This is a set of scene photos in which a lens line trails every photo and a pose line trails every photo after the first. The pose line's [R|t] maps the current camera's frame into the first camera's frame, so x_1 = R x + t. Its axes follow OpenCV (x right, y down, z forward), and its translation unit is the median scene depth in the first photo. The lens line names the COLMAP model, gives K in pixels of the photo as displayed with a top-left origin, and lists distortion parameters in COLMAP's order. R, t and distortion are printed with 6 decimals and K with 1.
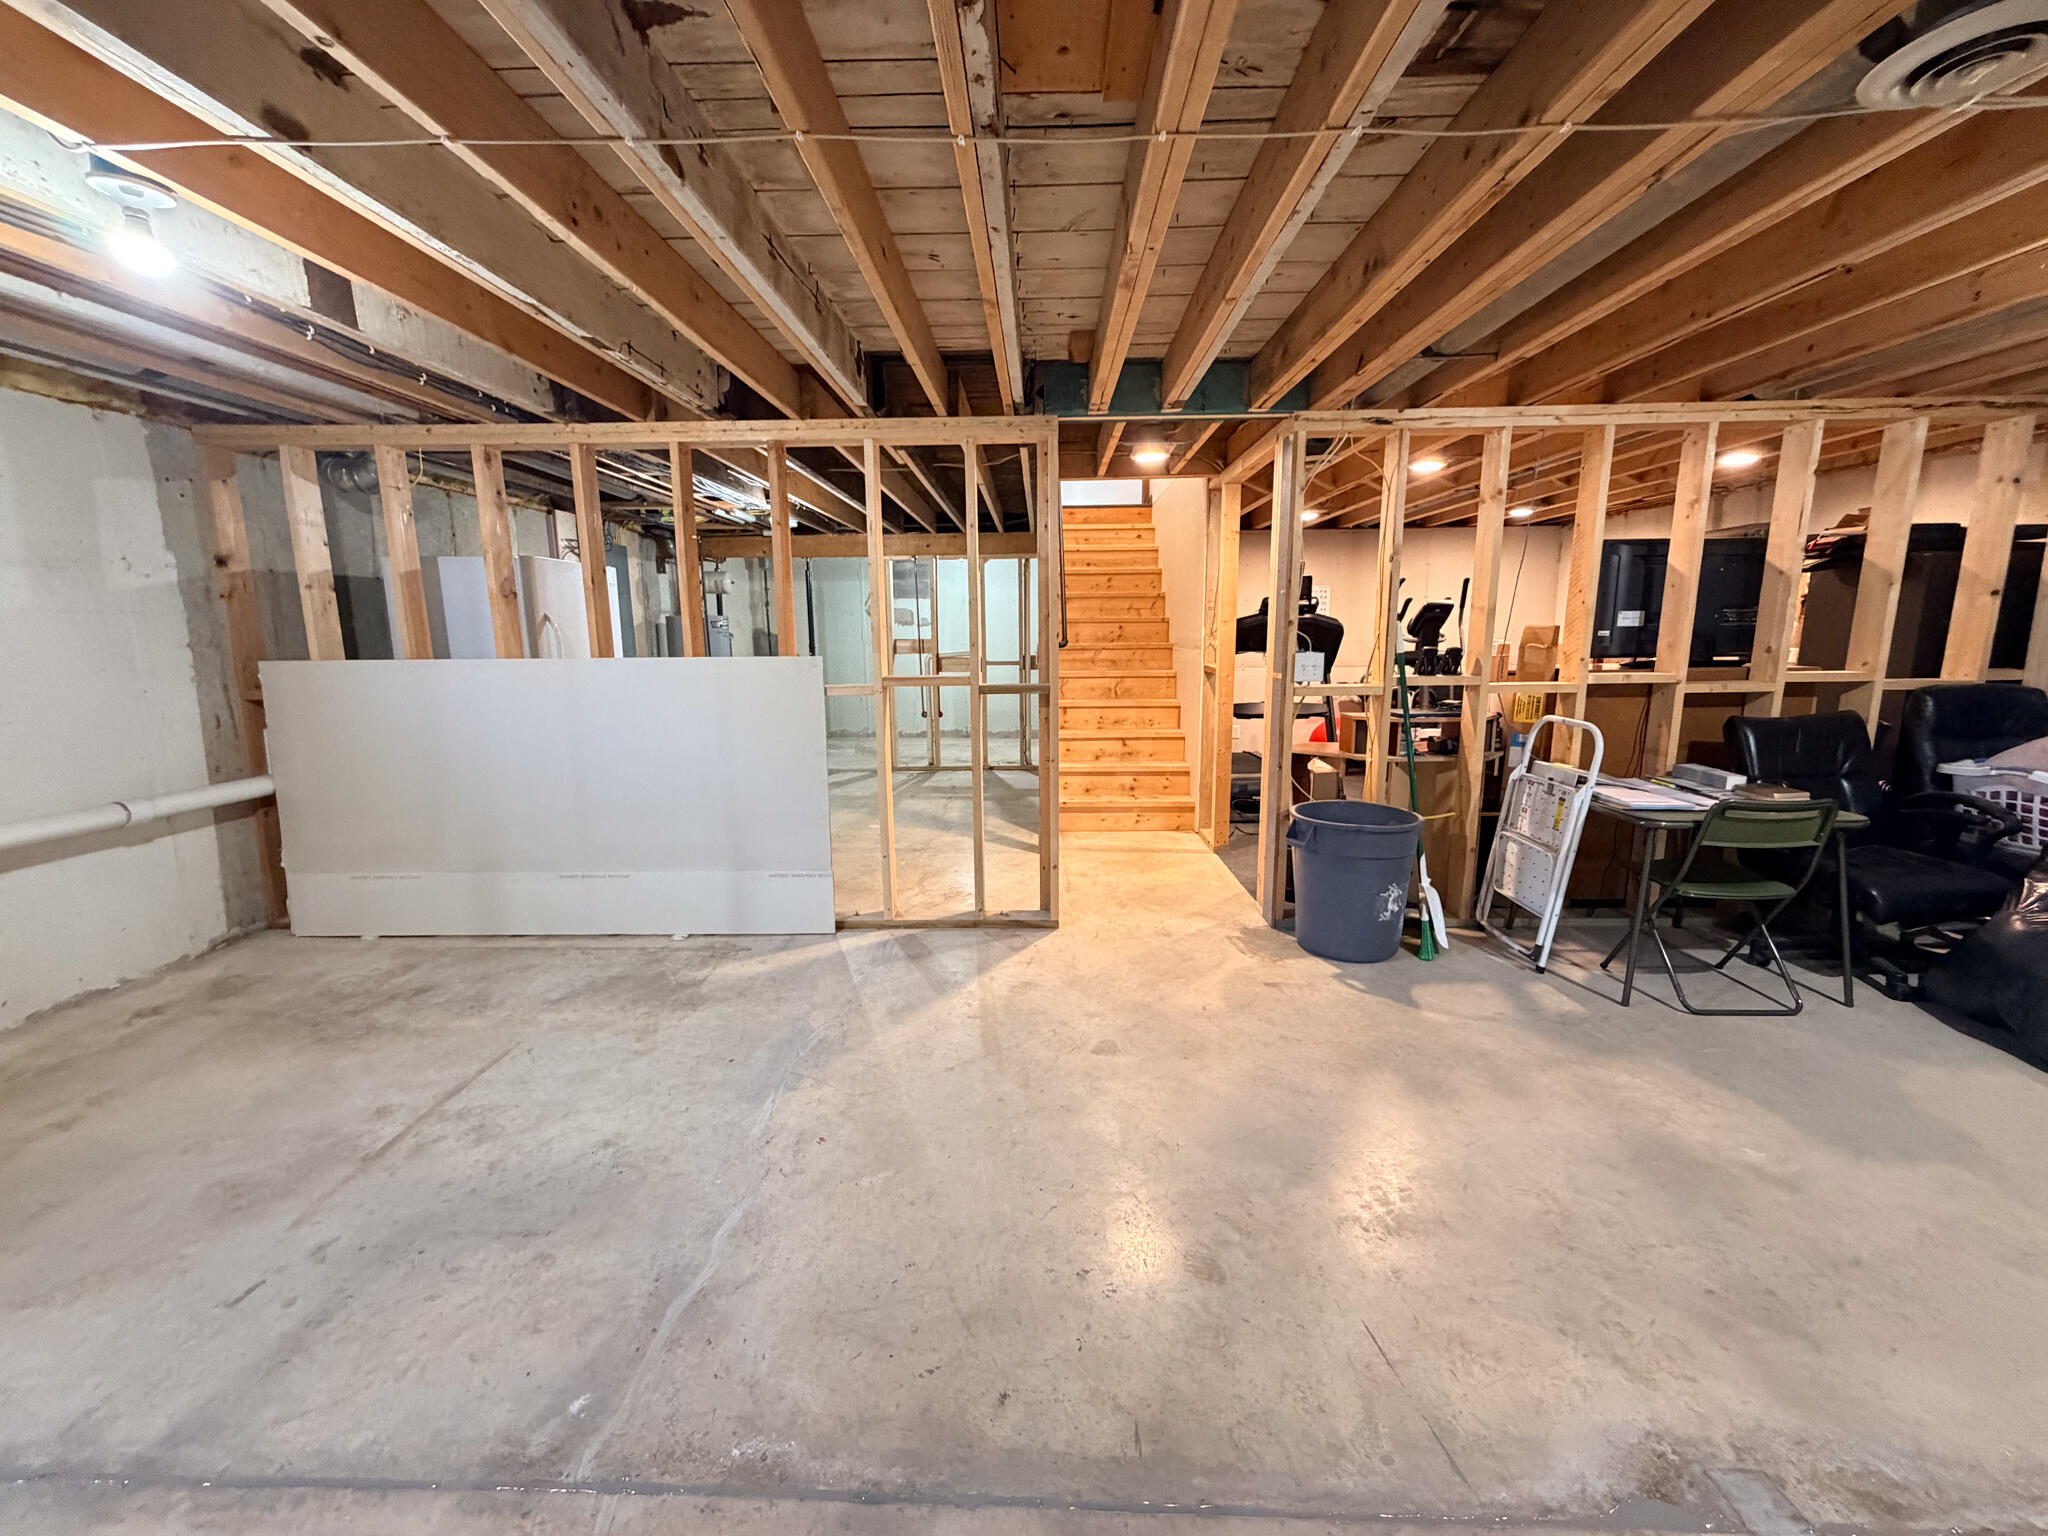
lens RADIAL K [[817.8, 0, 1021.9], [0, 817.8, 765.4], [0, 0, 1]] dist [0.000720, -0.000150]
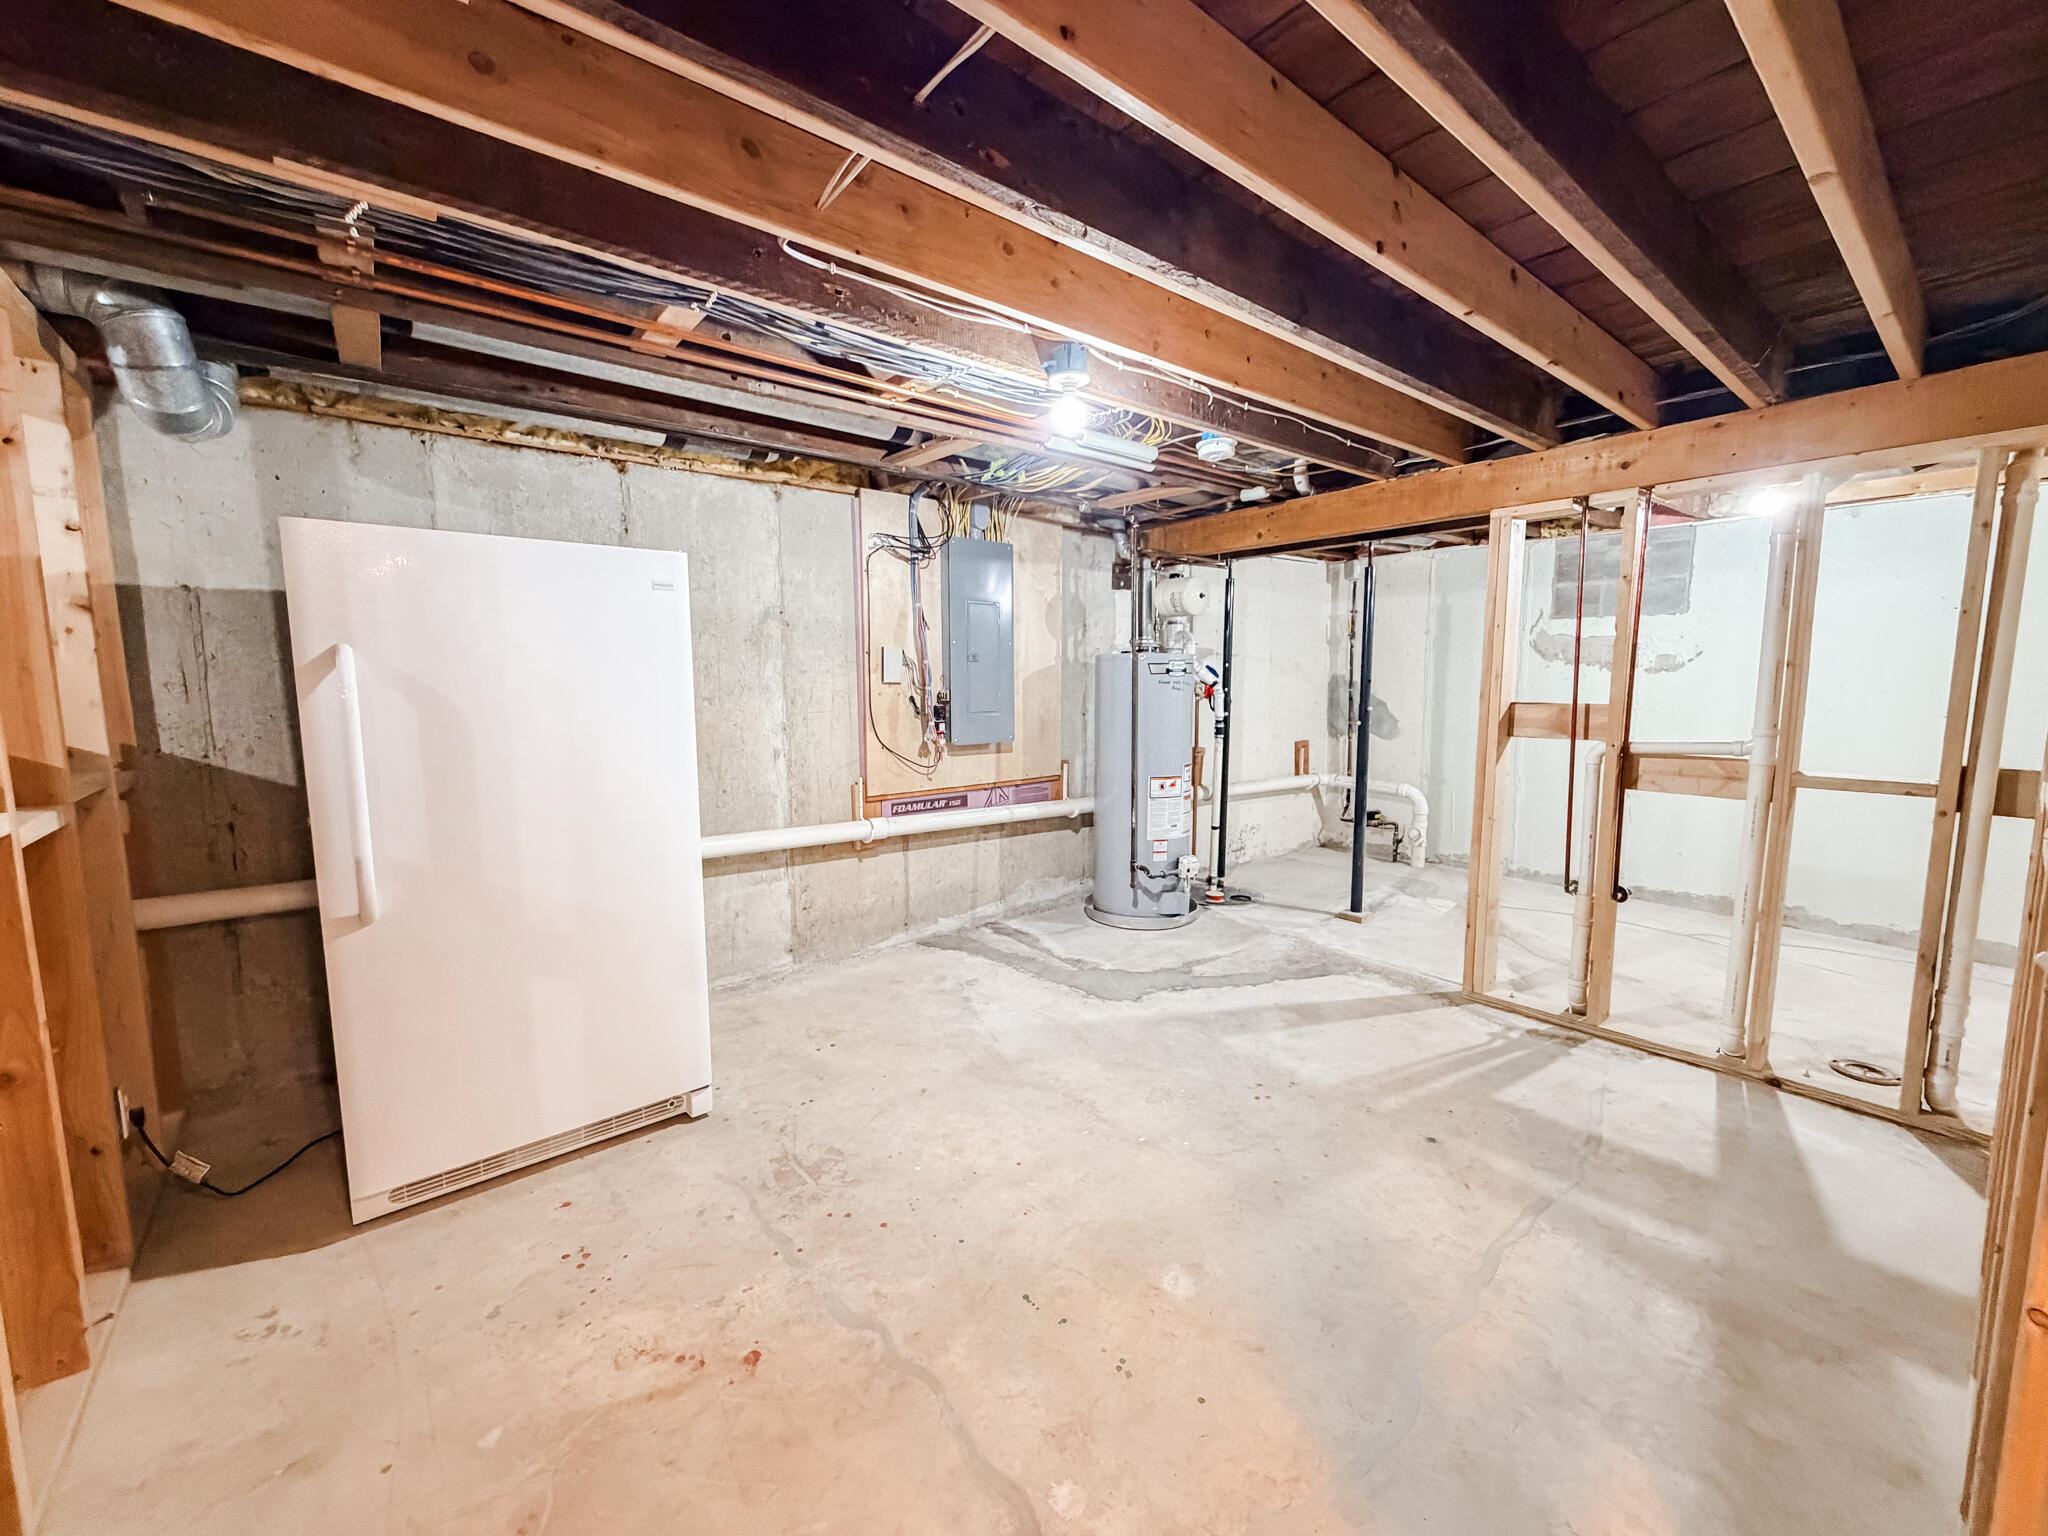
lens RADIAL K [[817.8, 0, 1019.1], [0, 817.8, 769.8], [0, 0, 1]] dist [0.000720, -0.000150]
pose [[0.622562, 0.094738, -0.776815, 0.020076], [-0.134263, 0.990857, 0.013240, -0.090216], [0.770967, 0.096055, 0.629590, 0.539078]]
